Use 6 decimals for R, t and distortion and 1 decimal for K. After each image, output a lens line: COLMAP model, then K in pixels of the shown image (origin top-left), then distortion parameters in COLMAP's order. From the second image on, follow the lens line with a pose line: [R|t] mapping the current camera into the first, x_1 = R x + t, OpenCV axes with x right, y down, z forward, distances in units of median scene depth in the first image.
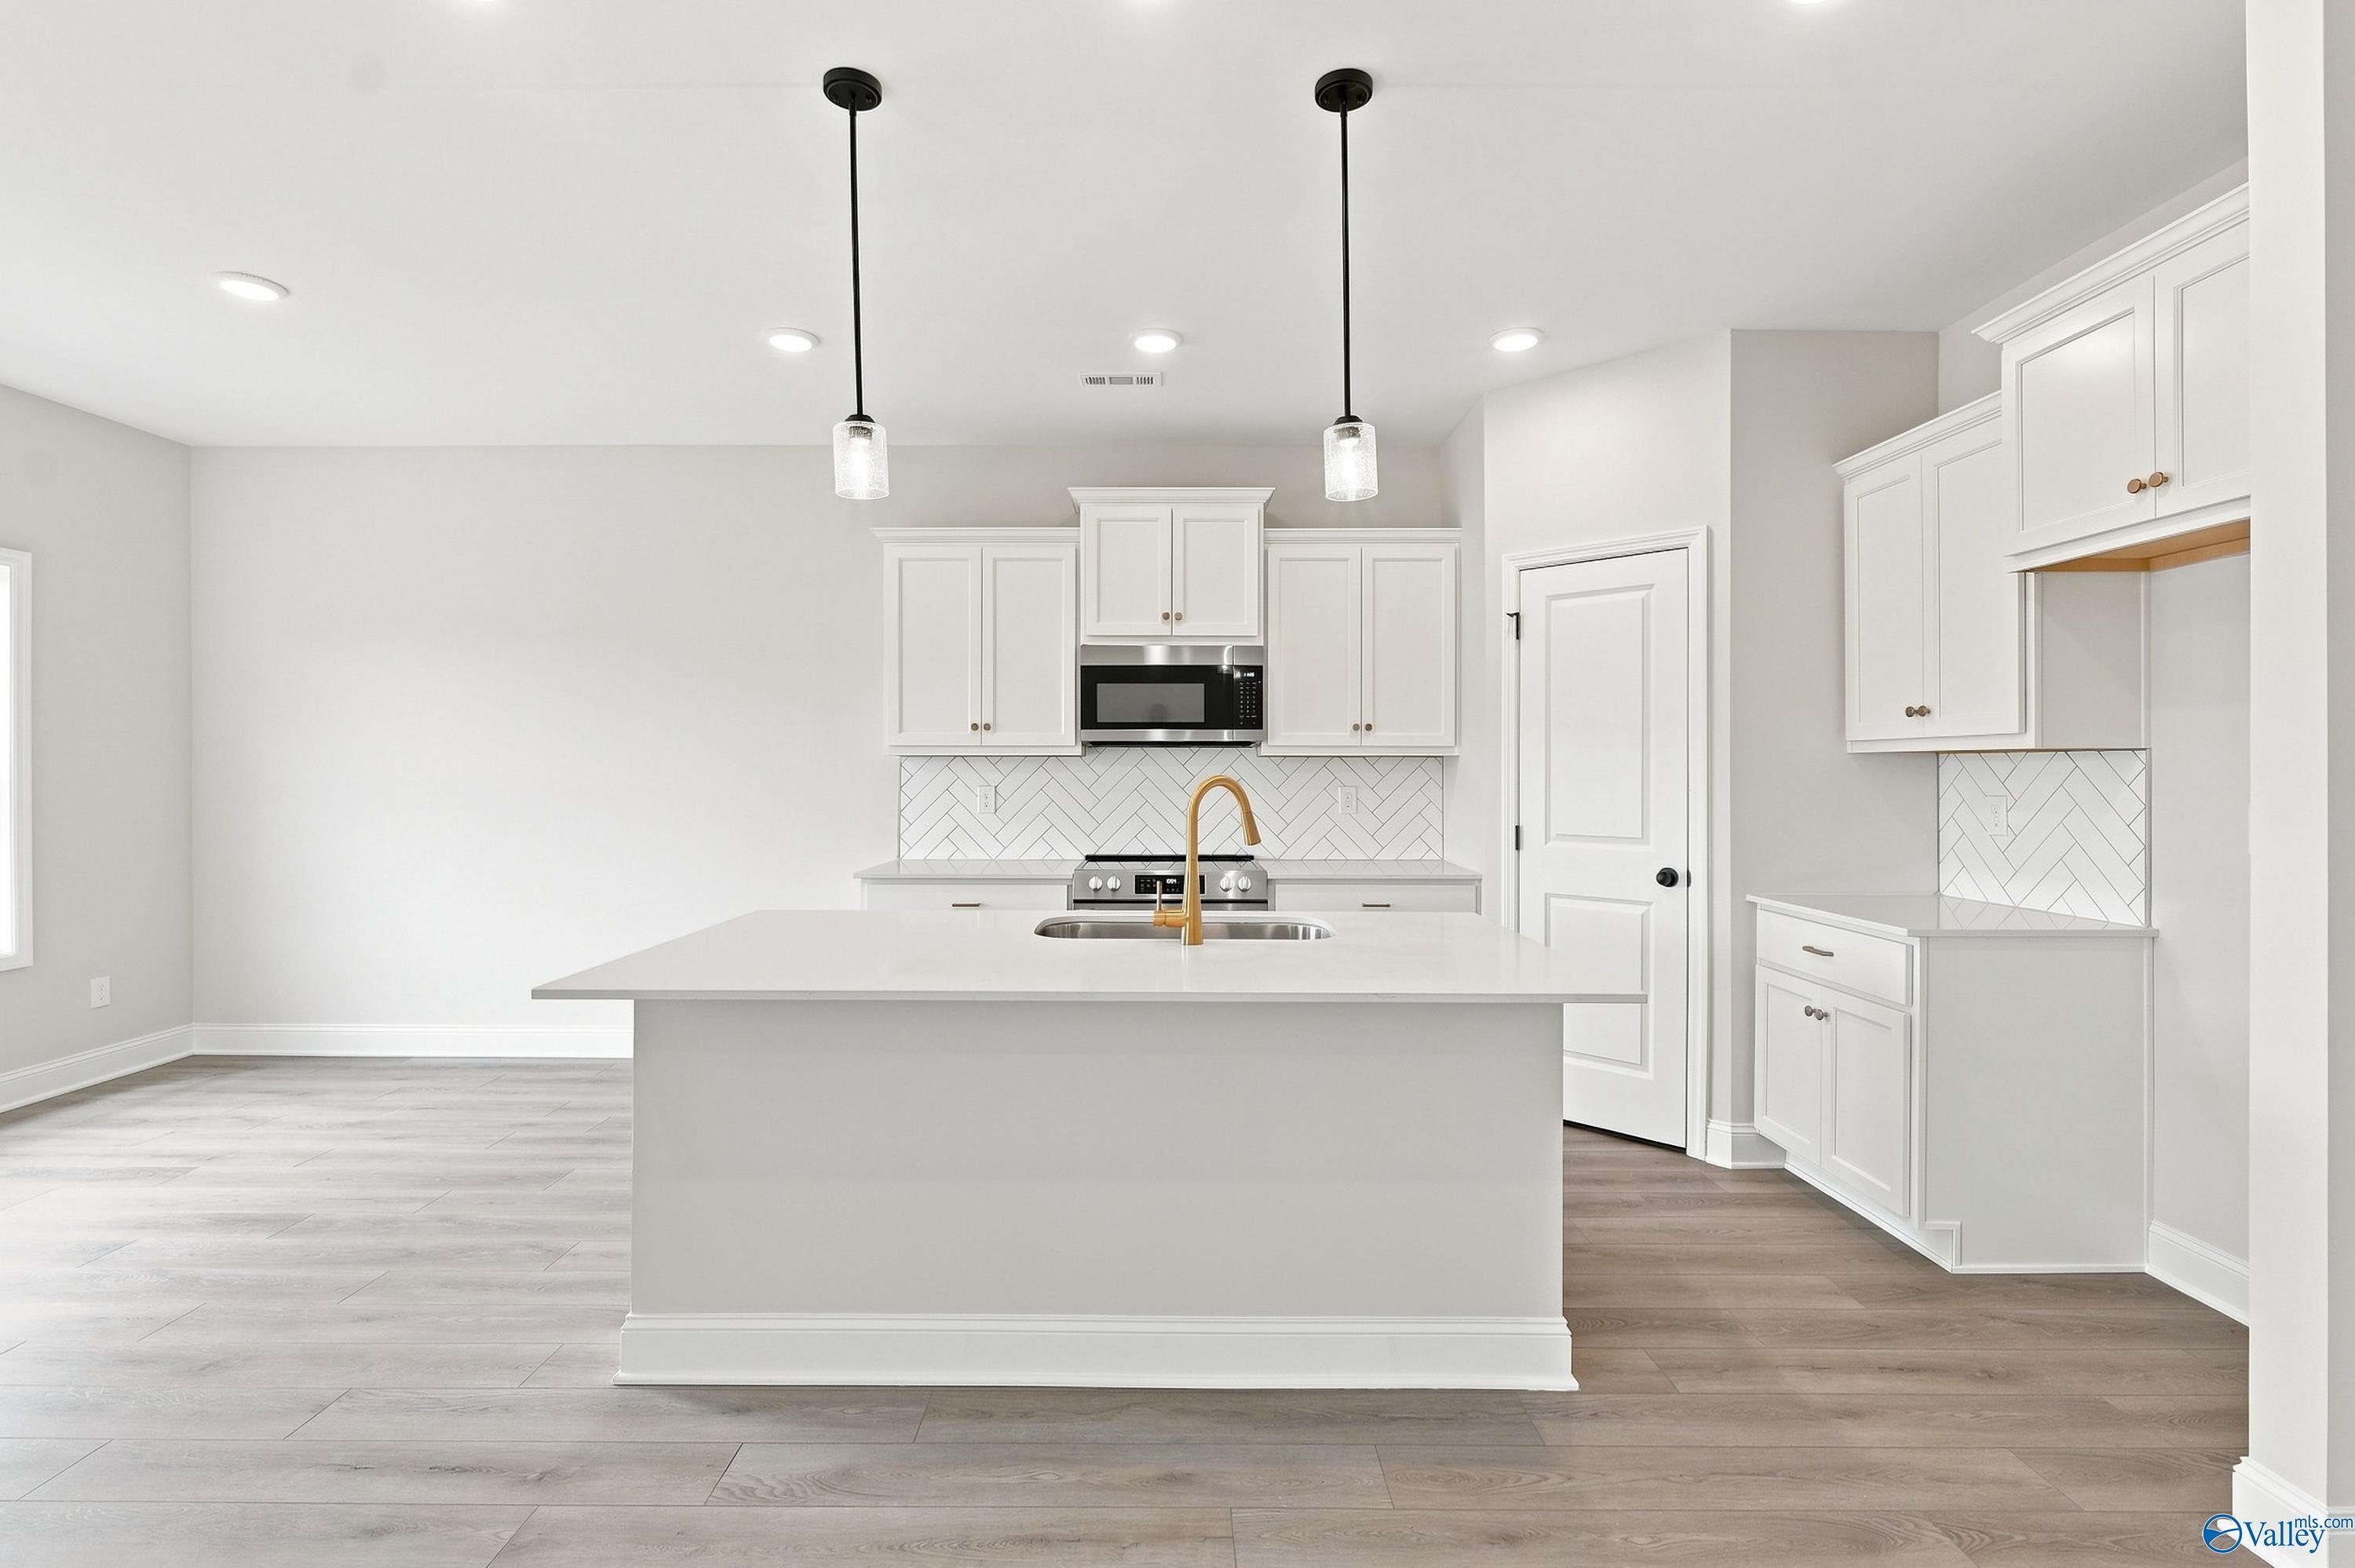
lens RADIAL K [[1089.4, 0, 1168.2], [0, 1089.4, 770.7], [0, 0, 1]] dist [0.000425, 0.000046]
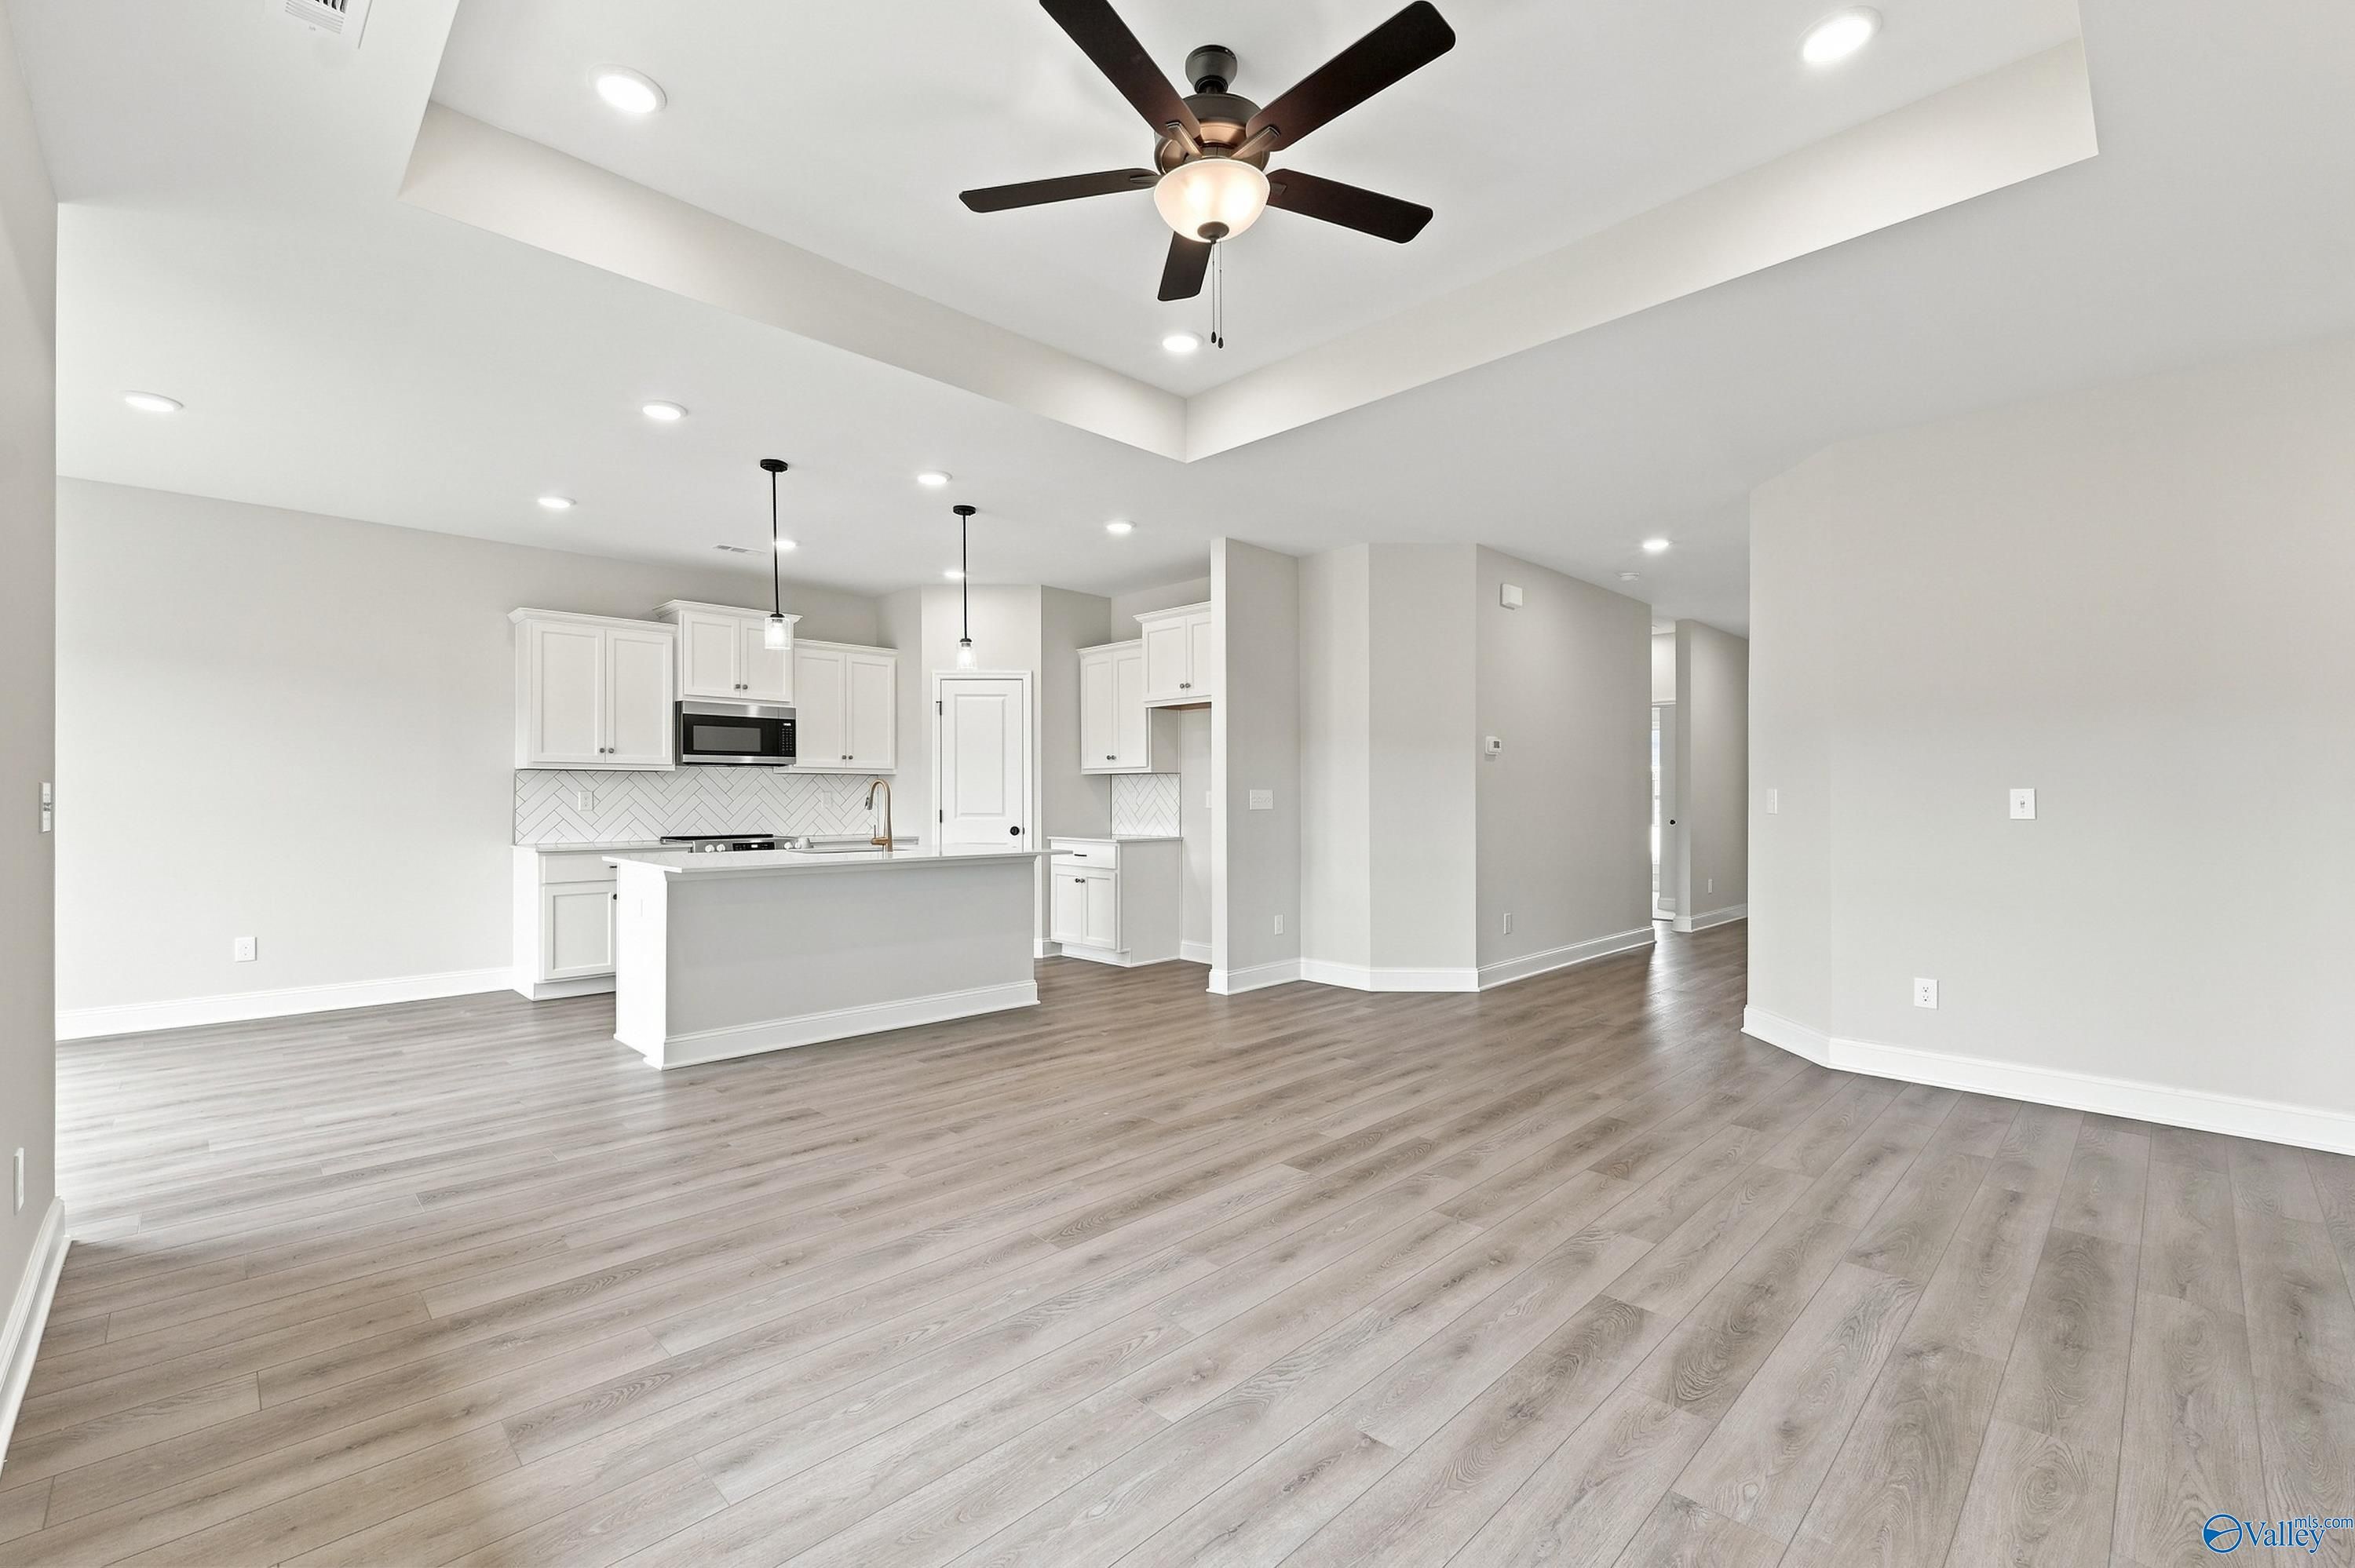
lens RADIAL K [[992.8, 0, 1161.9], [0, 992.8, 770.3], [0, 0, 1]] dist [0.000335, 0.000147]
pose [[0.715245, 0.017694, 0.698650, -0.654047], [0.003479, 0.999577, -0.028876, 0.033160], [-0.698865, 0.023084, 0.714881, -0.565169]]
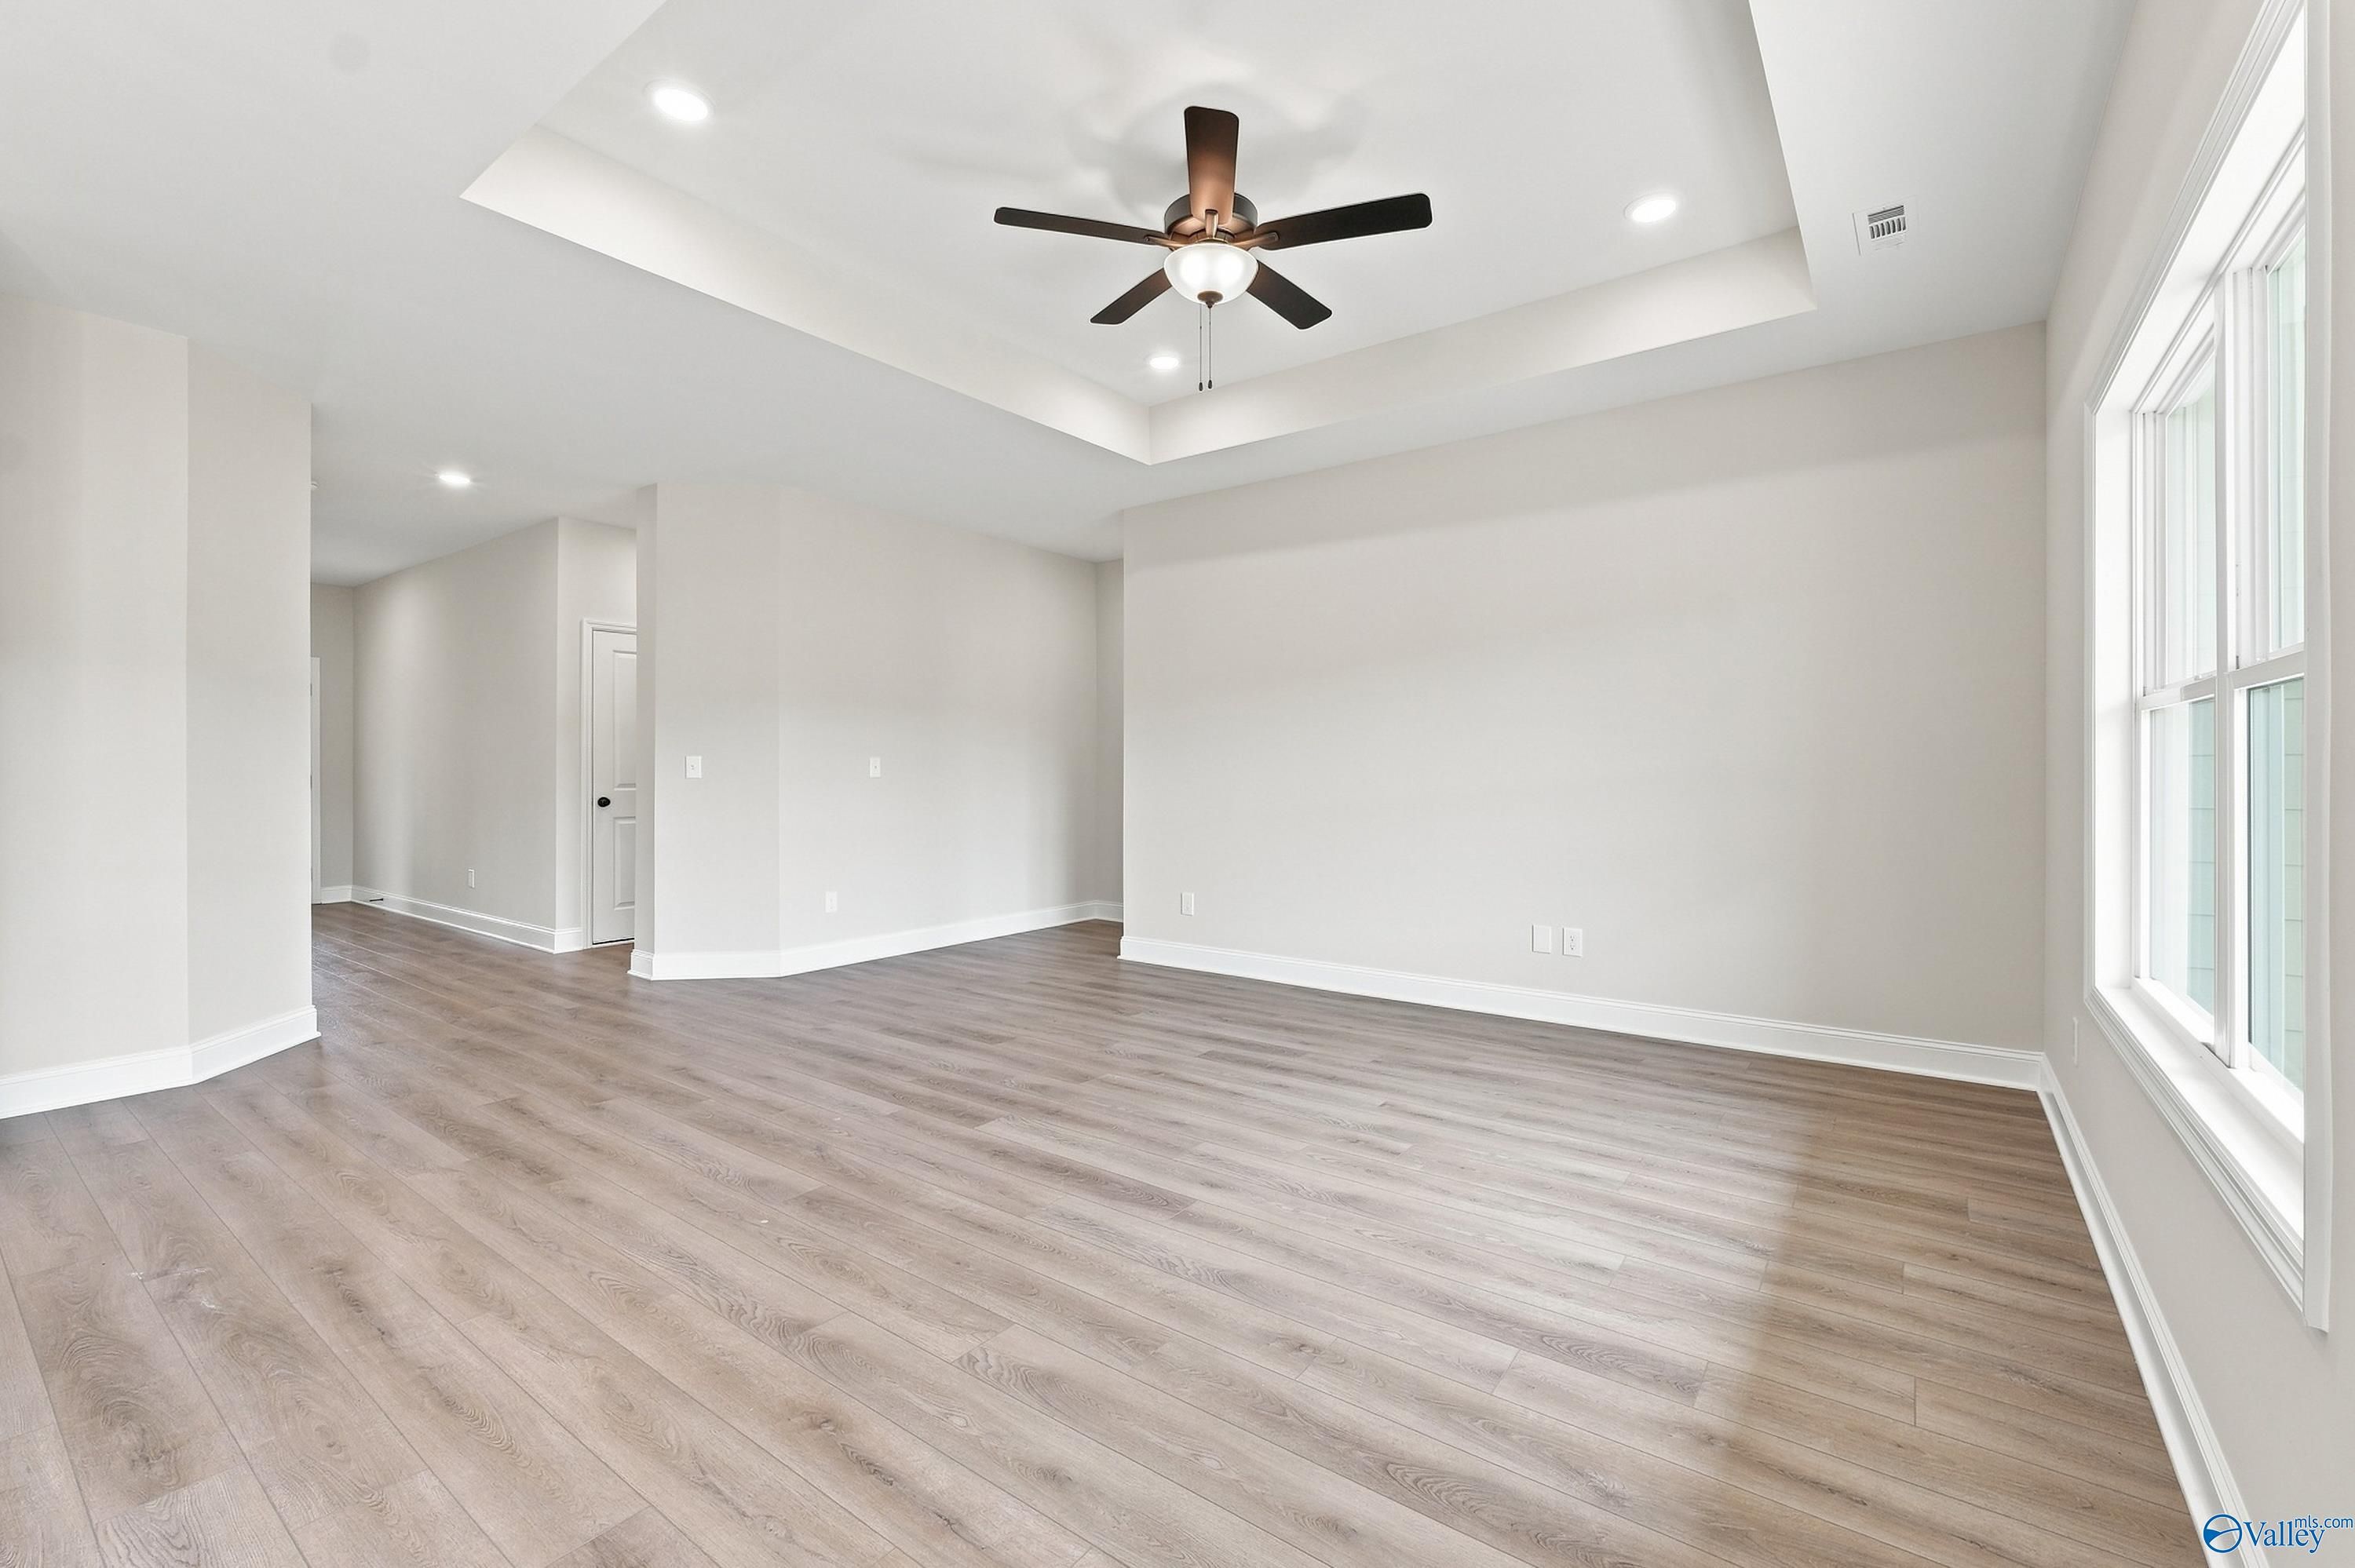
lens RADIAL K [[992.8, 0, 1161.9], [0, 992.8, 770.3], [0, 0, 1]] dist [0.000335, 0.000147]
pose [[-0.798484, -0.002704, 0.602010, -0.622368], [0.000680, 0.999985, 0.005393, 0.035040], [-0.602015, 0.004715, -0.798471, 0.488024]]
